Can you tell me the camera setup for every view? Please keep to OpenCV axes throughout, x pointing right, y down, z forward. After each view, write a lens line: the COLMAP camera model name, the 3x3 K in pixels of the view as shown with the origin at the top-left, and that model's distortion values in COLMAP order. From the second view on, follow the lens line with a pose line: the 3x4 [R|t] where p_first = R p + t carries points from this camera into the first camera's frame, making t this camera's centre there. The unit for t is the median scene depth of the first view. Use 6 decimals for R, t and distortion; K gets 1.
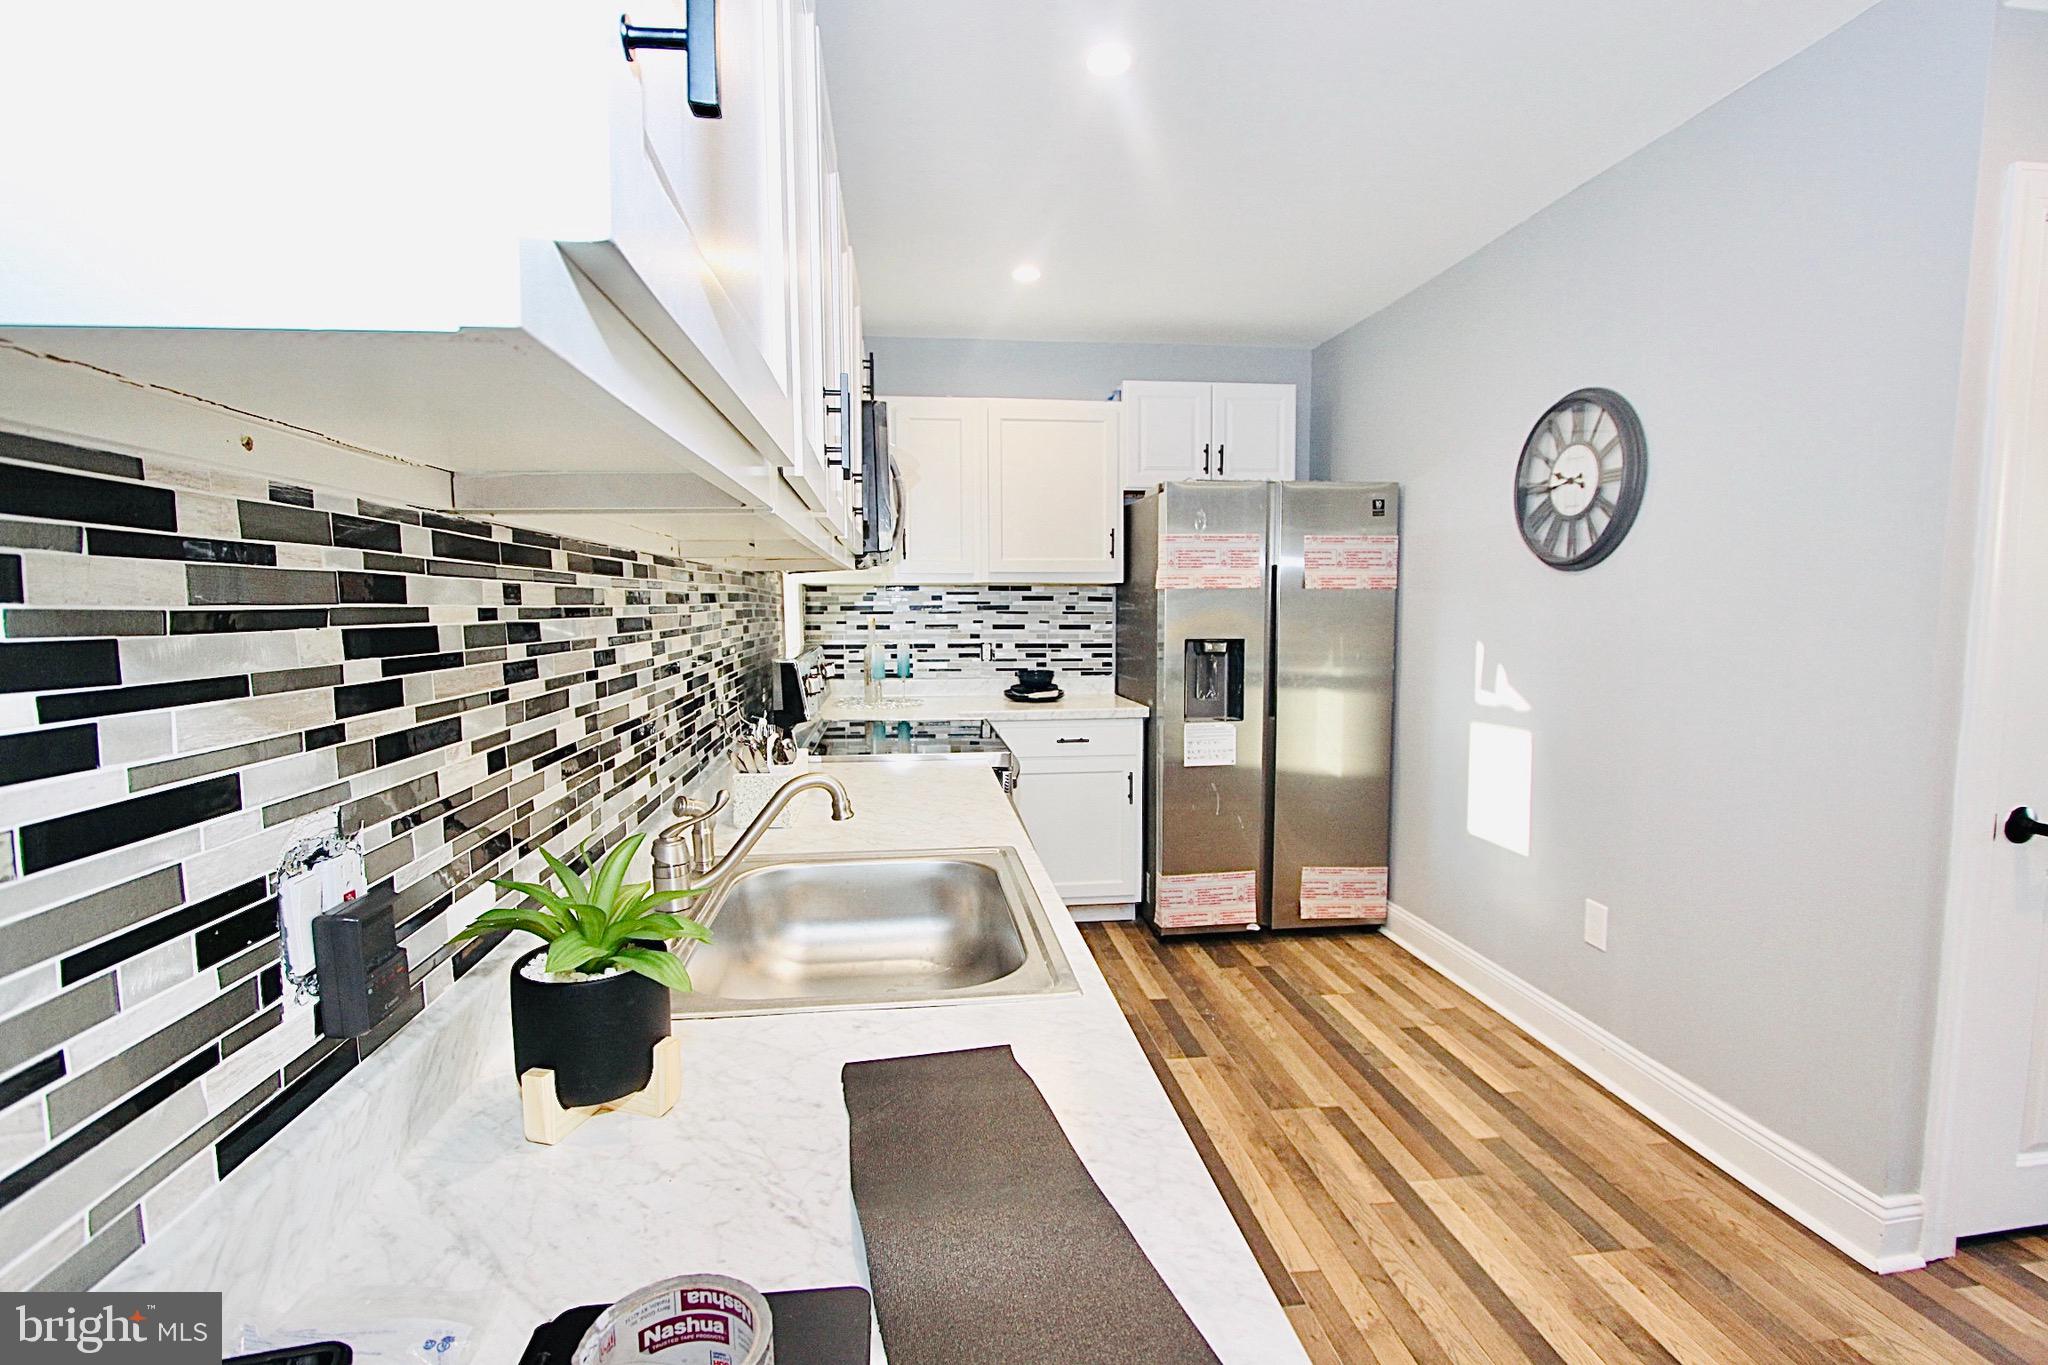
lens RADIAL K [[942.5, 0, 1016.4], [0, 942.5, 681.4], [0, 0, 1]] dist [-0.017299, 0.002901]
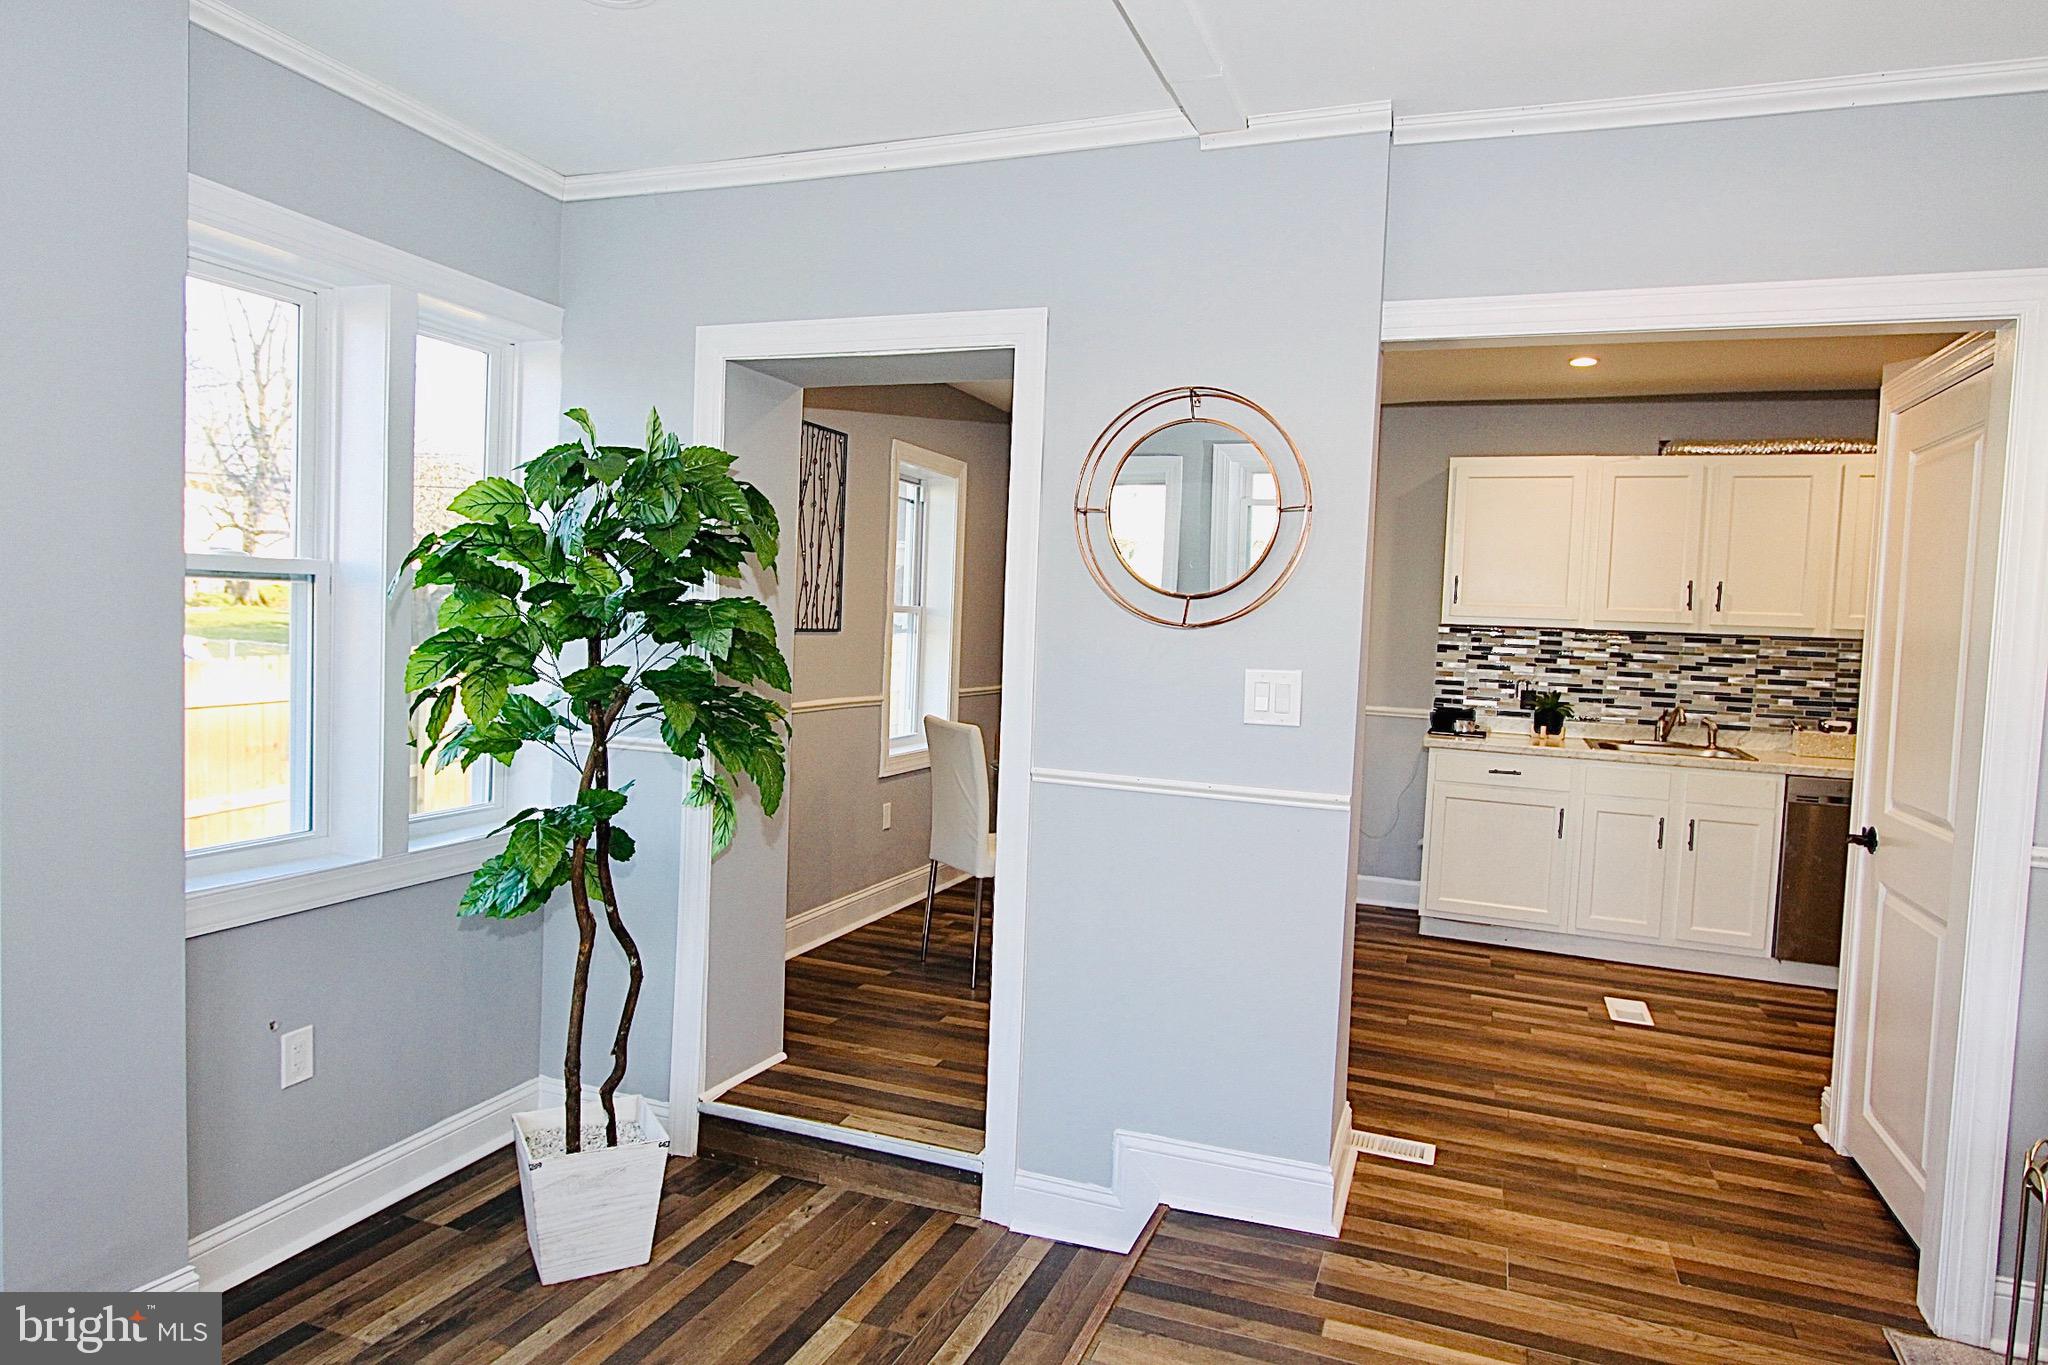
lens RADIAL K [[1261.3, 0, 1024.8], [0, 1261.3, 690.7], [0, 0, 1]] dist [-0.016810, 0.013091]
pose [[-0.462362, 0.045797, -0.885508, 1.655295], [-0.108258, 0.988278, 0.107639, -0.061853], [0.880058, 0.145632, -0.451985, 0.358256]]
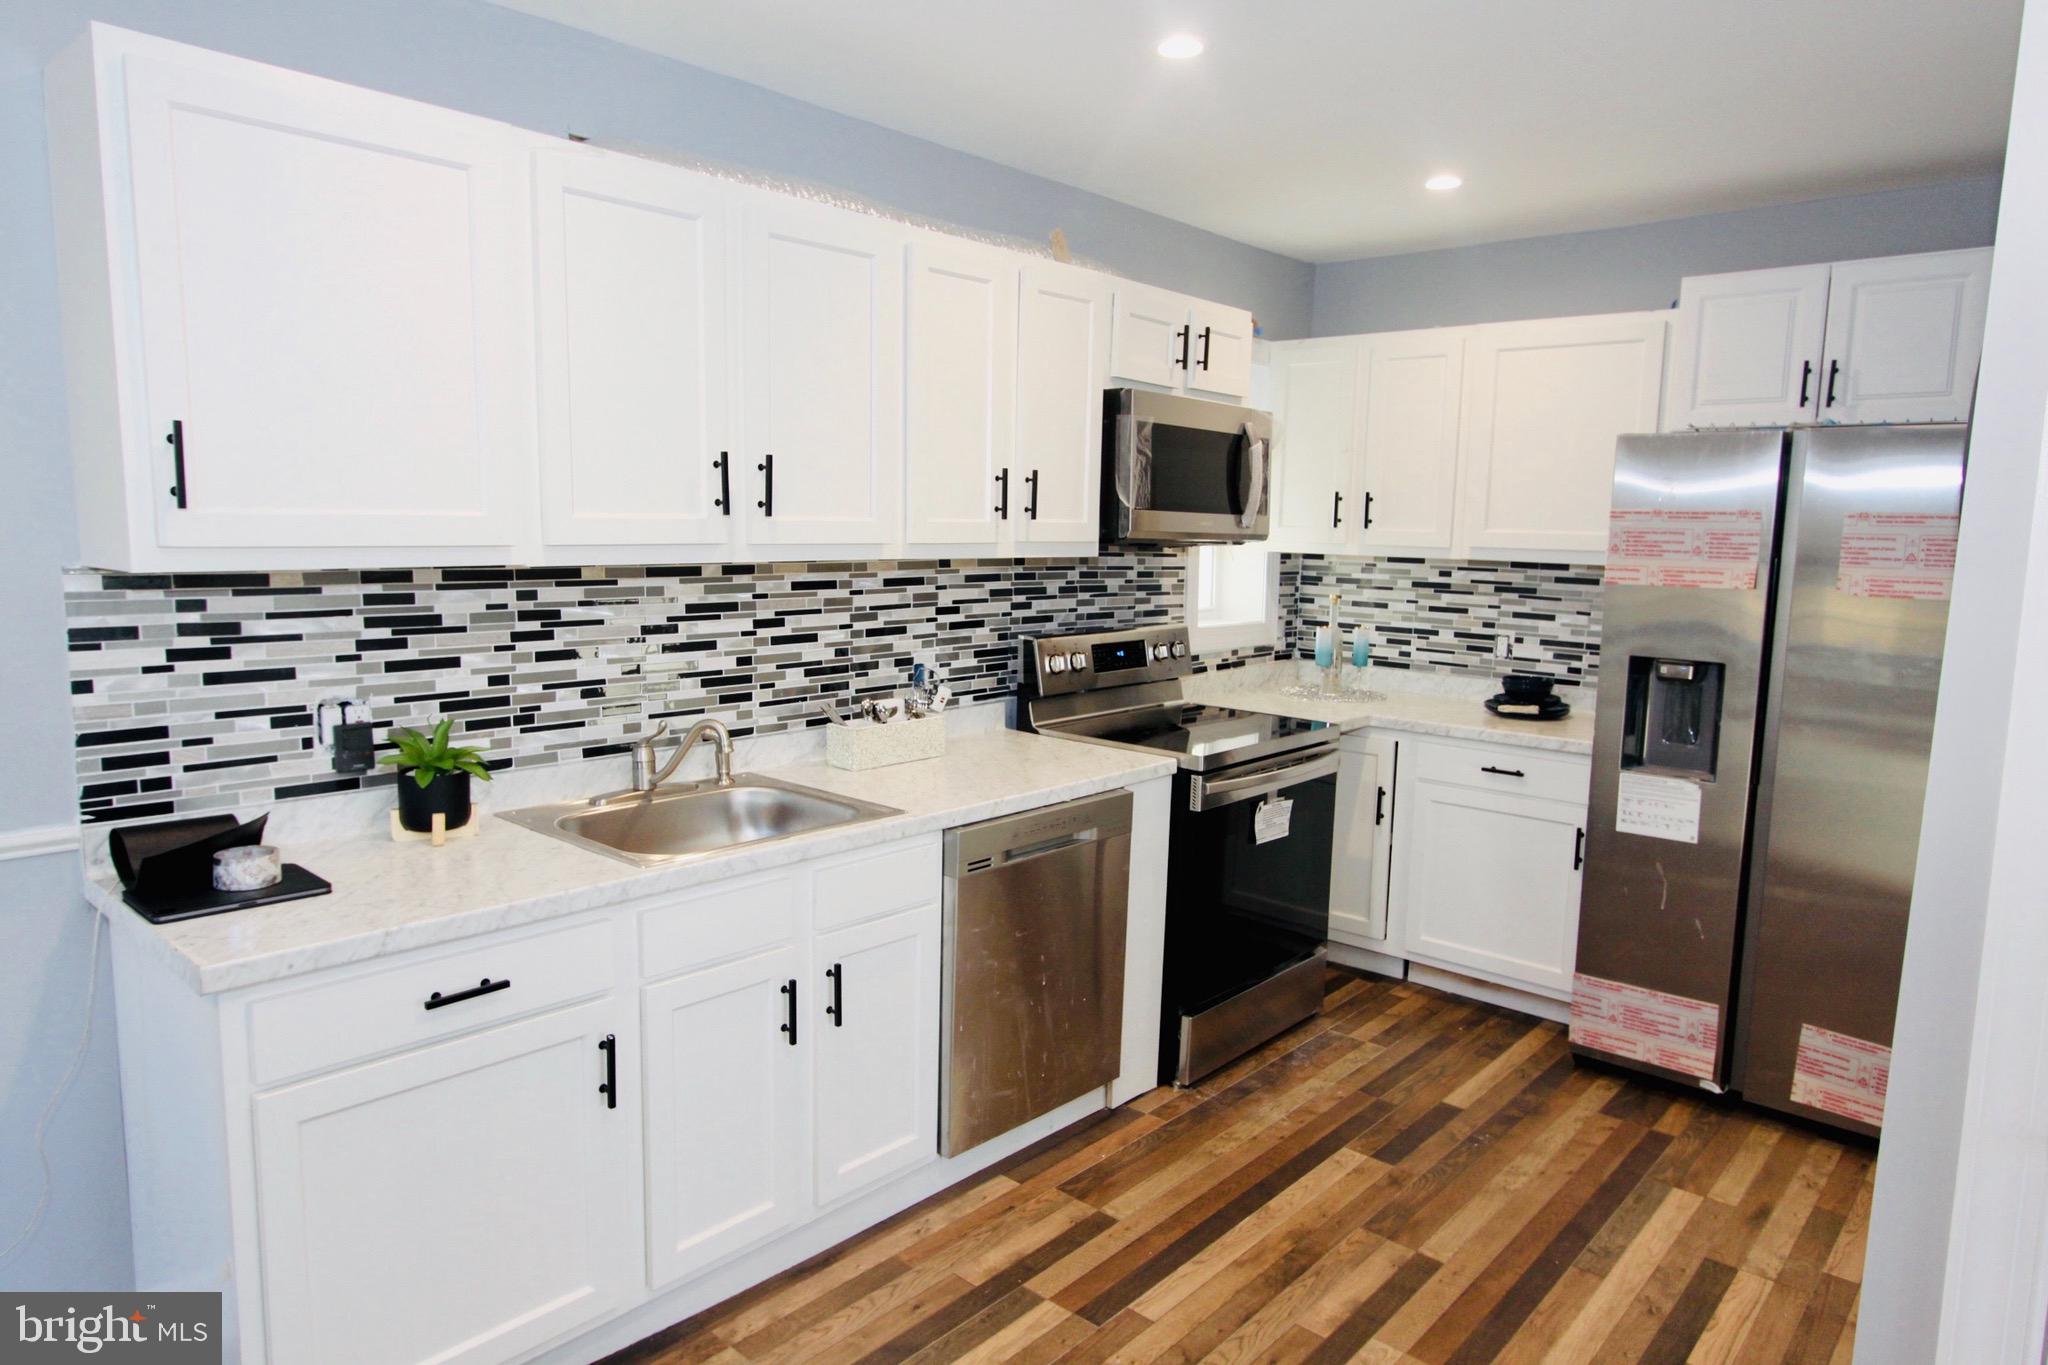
lens RADIAL K [[1261.3, 0, 1006.9], [0, 1261.3, 687.2], [0, 0, 1]] dist [-0.016810, 0.013091]
pose [[0.651693, 0.118126, -0.749228, 0.582489], [-0.086023, 0.992936, 0.081725, -0.057429], [0.753589, 0.011191, 0.657251, 0.016273]]
